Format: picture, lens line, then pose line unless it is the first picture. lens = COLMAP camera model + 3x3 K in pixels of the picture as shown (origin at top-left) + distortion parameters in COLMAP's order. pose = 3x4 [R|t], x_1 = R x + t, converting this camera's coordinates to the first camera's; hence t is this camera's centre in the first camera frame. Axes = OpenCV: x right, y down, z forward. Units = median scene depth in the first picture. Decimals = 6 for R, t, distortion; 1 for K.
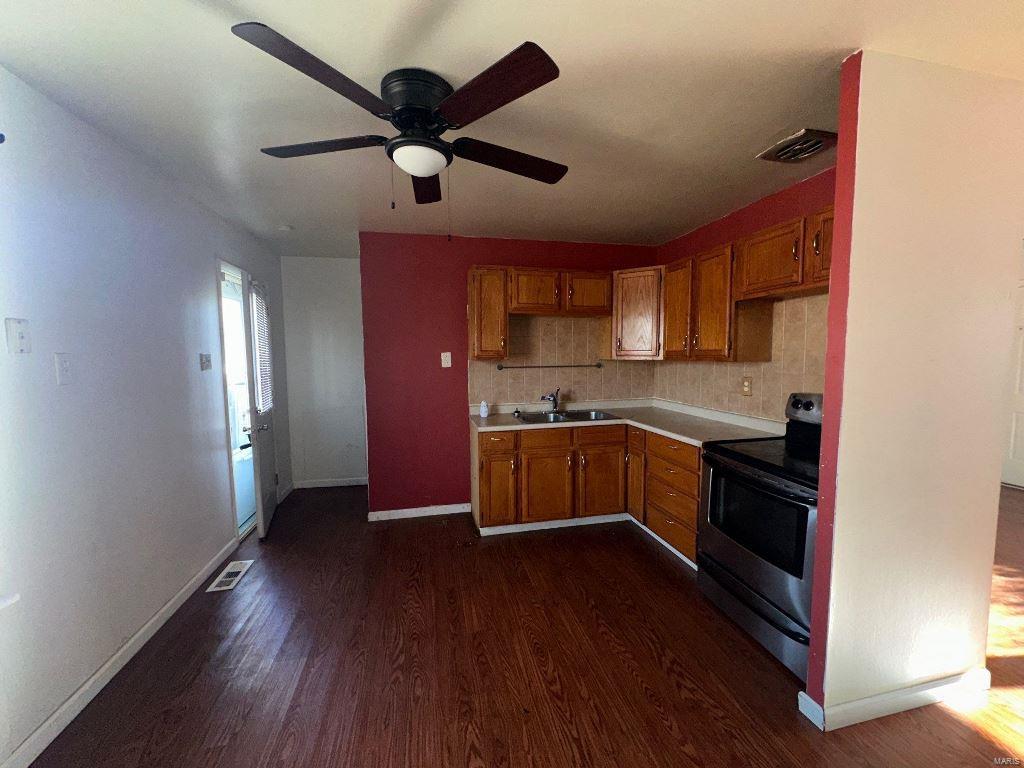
lens RADIAL K [[408.0, 0, 509.4], [0, 408.0, 385.2], [0, 0, 1]] dist [-0.001303, 0.000320]
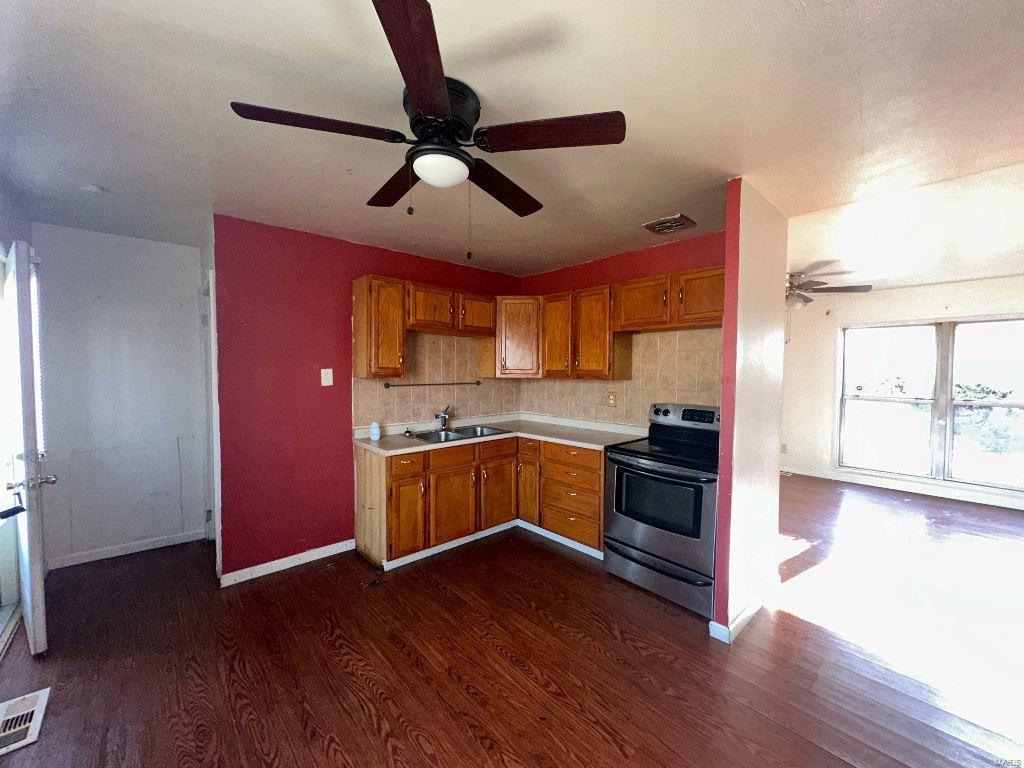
lens RADIAL K [[408.0, 0, 512.3], [0, 408.0, 385.3], [0, 0, 1]] dist [-0.001303, 0.000320]
pose [[0.869588, -0.006664, 0.493732, -0.276120], [0.026549, 0.999094, -0.033275, -0.006344], [-0.493063, 0.042044, 0.868977, 0.054755]]
